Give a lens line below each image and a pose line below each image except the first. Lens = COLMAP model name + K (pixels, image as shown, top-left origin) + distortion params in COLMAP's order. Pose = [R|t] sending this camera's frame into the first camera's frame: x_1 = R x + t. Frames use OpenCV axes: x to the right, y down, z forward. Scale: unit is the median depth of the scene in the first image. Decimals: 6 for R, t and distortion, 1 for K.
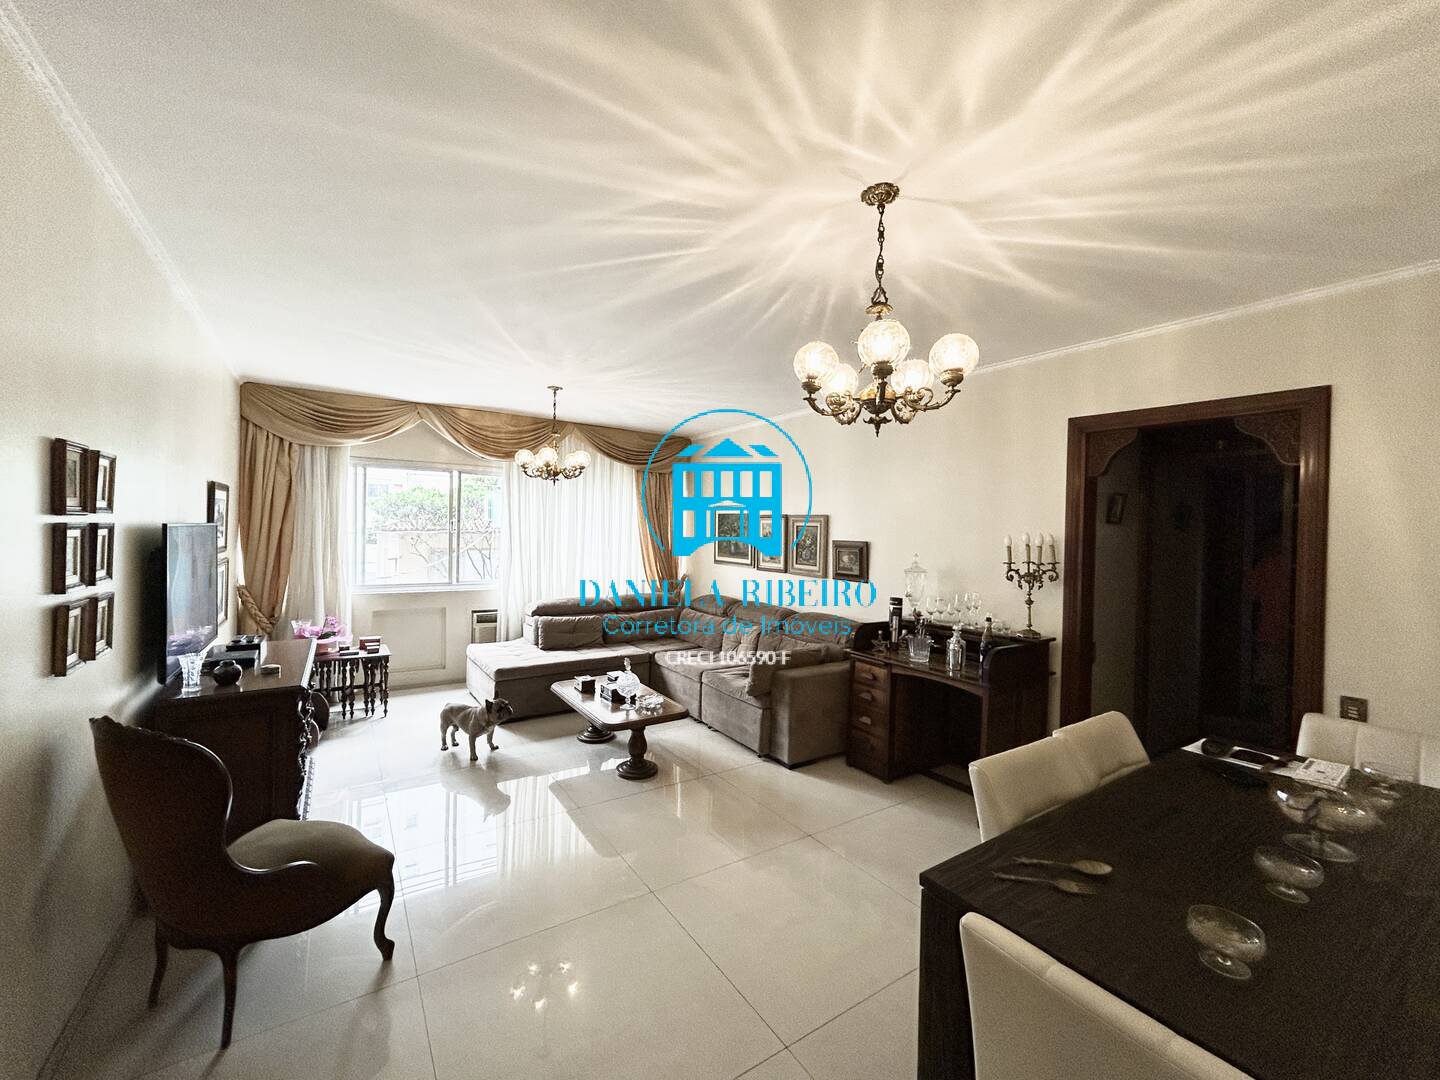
lens RADIAL K [[580.7, 0, 723.0], [0, 580.7, 535.7], [0, 0, 1]] dist [0.001123, 0.000052]
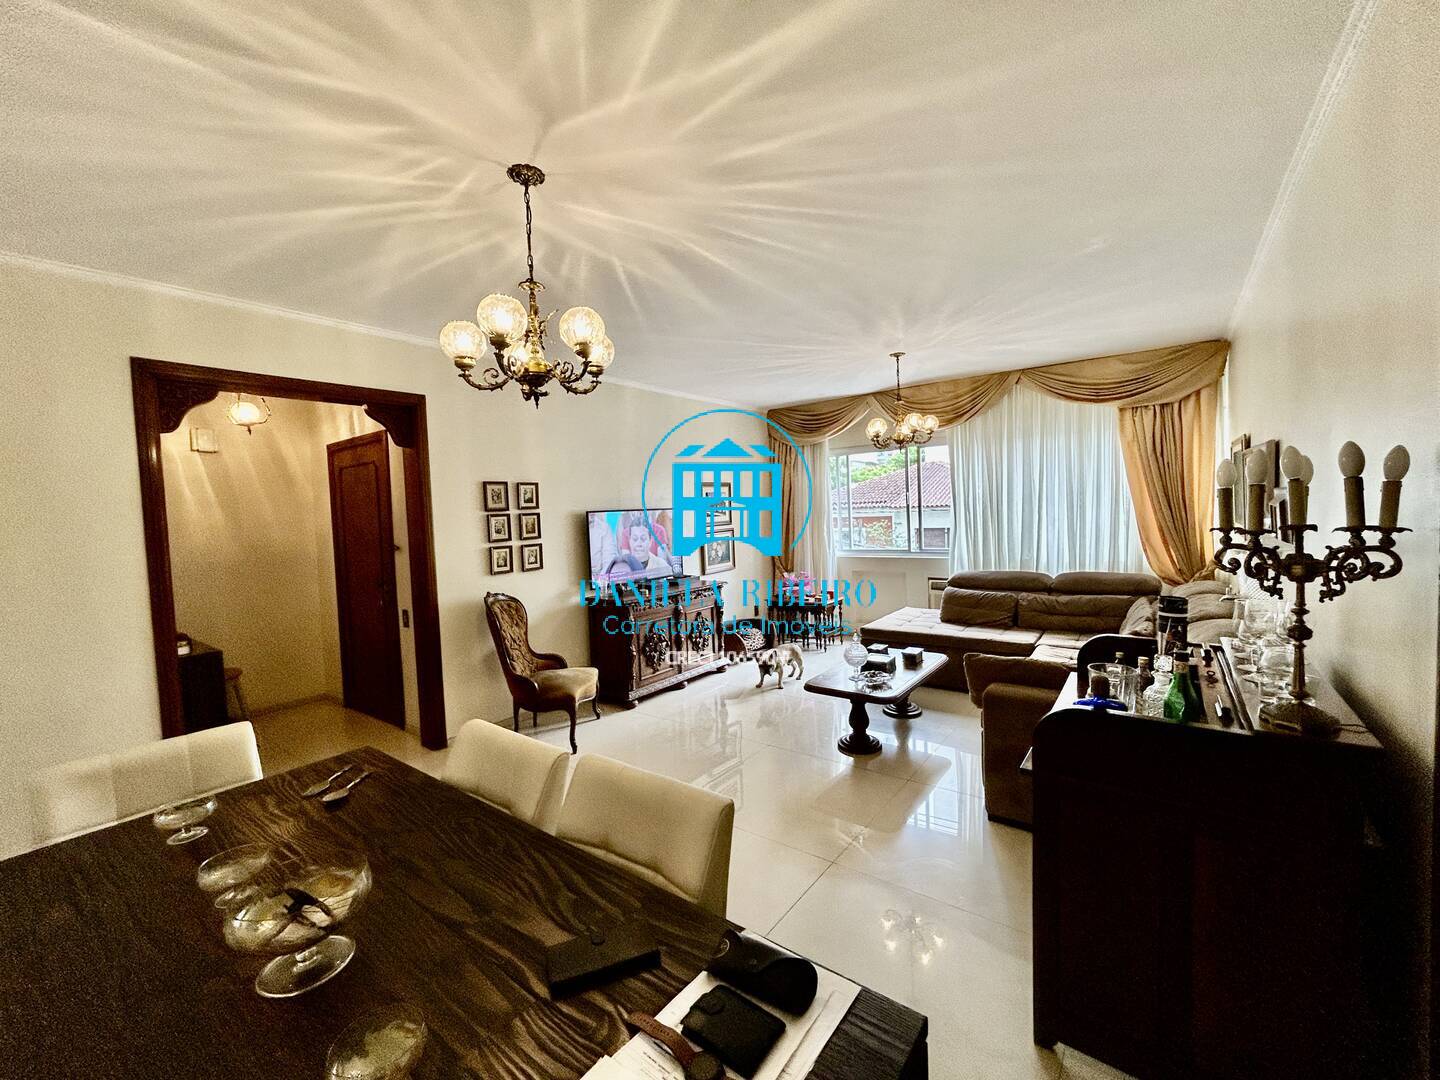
lens RADIAL K [[580.7, 0, 725.3], [0, 580.7, 539.1], [0, 0, 1]] dist [0.001123, 0.000052]
pose [[0.327574, 0.015548, -0.944698, 0.995749], [0.036378, 0.998916, 0.029055, 0.036358], [0.944125, -0.043884, 0.326653, 0.694940]]
